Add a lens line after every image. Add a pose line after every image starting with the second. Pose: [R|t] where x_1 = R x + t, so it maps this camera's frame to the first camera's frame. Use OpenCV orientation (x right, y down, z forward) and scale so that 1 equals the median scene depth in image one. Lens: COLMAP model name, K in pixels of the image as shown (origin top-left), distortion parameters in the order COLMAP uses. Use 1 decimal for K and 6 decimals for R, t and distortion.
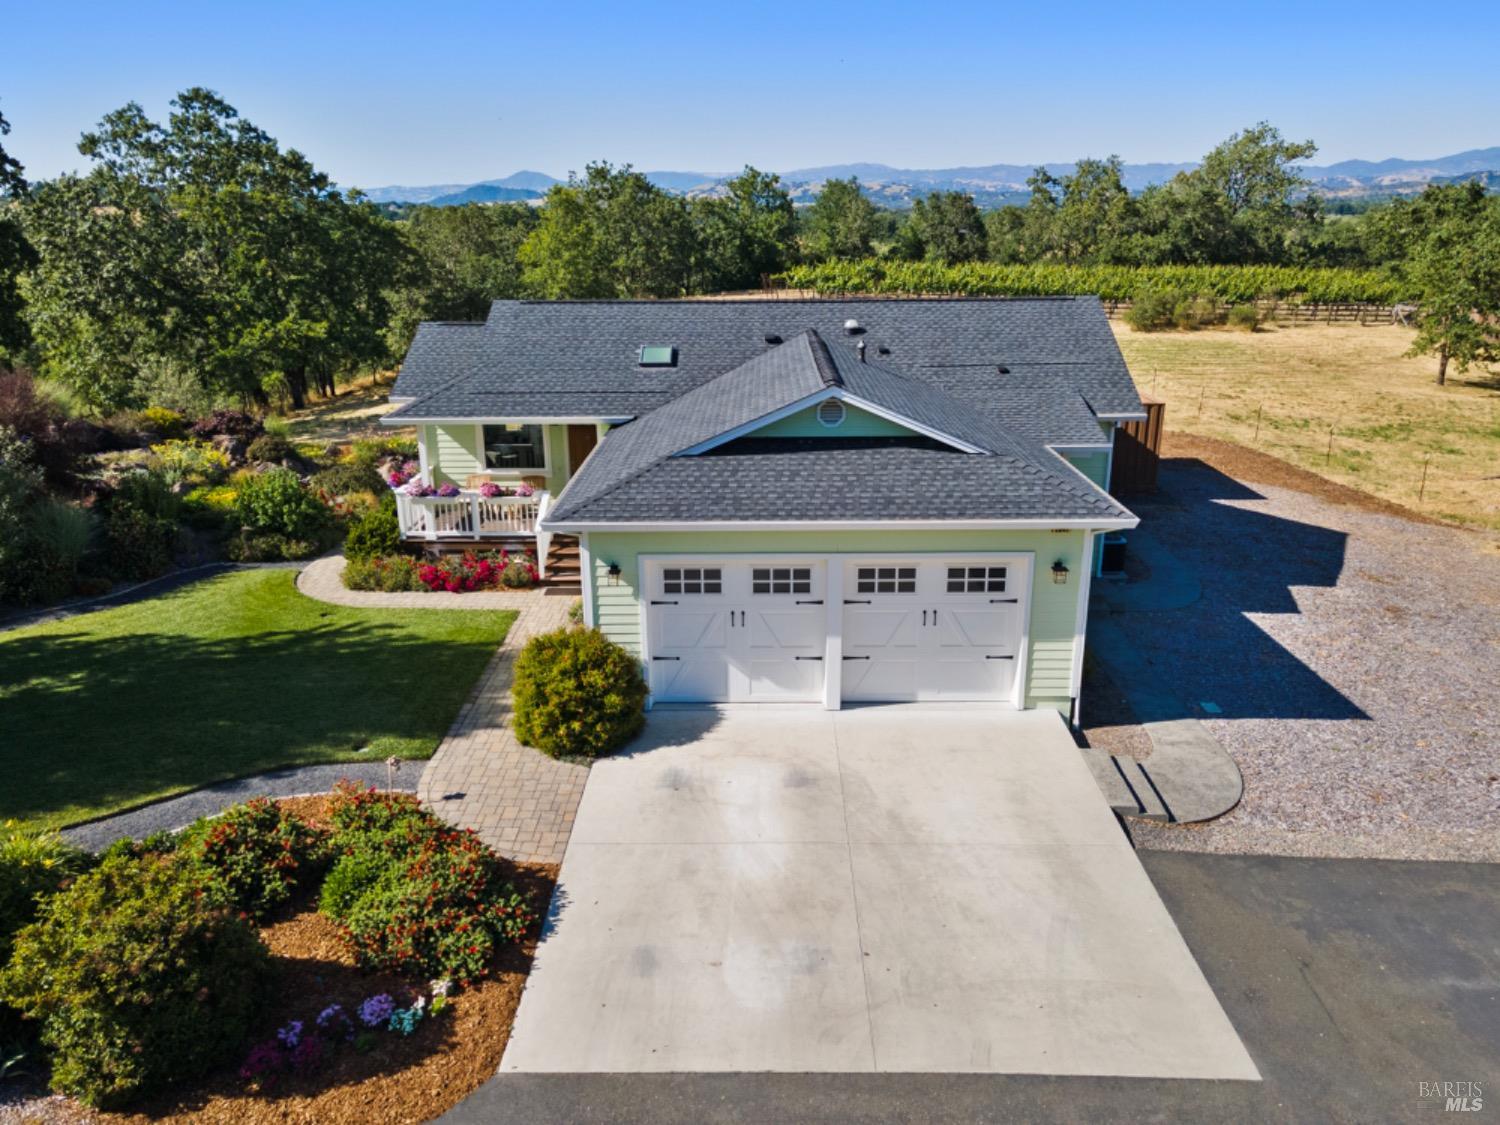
lens RADIAL K [[1104.9, 0, 750.0], [0, 1104.9, 562.5], [0, 0, 1]] dist [0.078112, -0.099374]
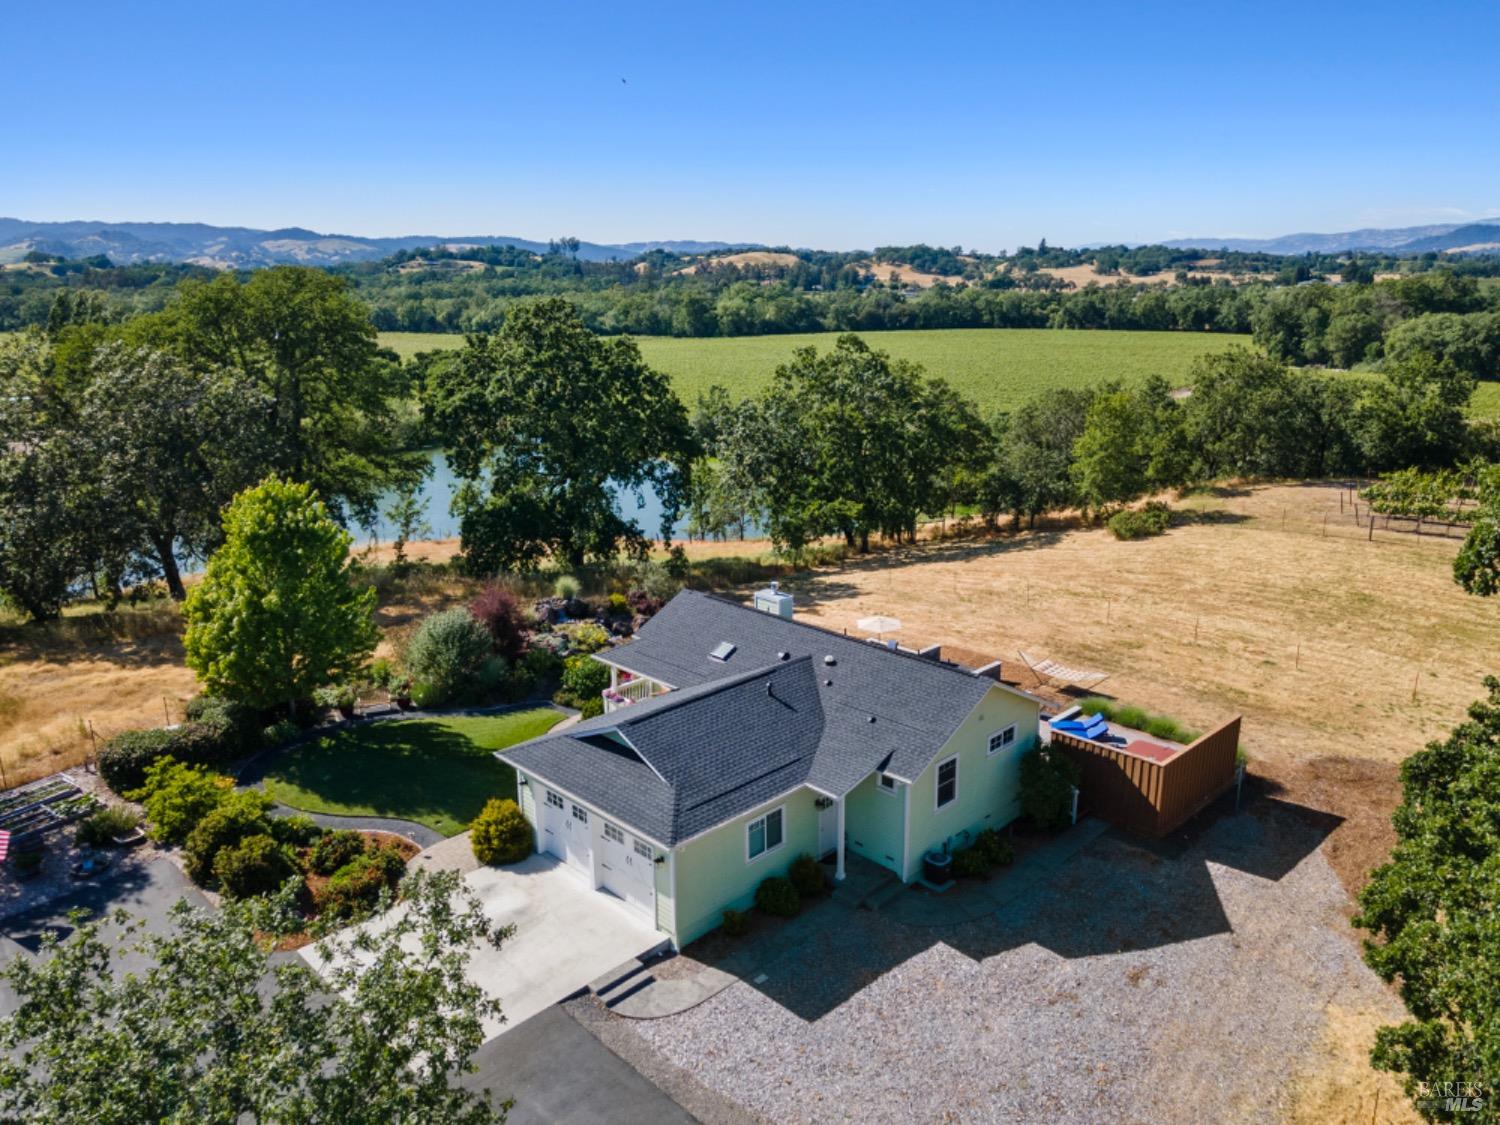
lens RADIAL K [[1065.2, 0, 750.0], [0, 1065.2, 562.5], [0, 0, 1]] dist [0.004444, 0.007489]
pose [[0.697835, 0.183220, -0.692429, 1.026415], [-0.205602, 0.977286, 0.051387, -0.404986], [0.686116, 0.106505, 0.719654, -0.146530]]
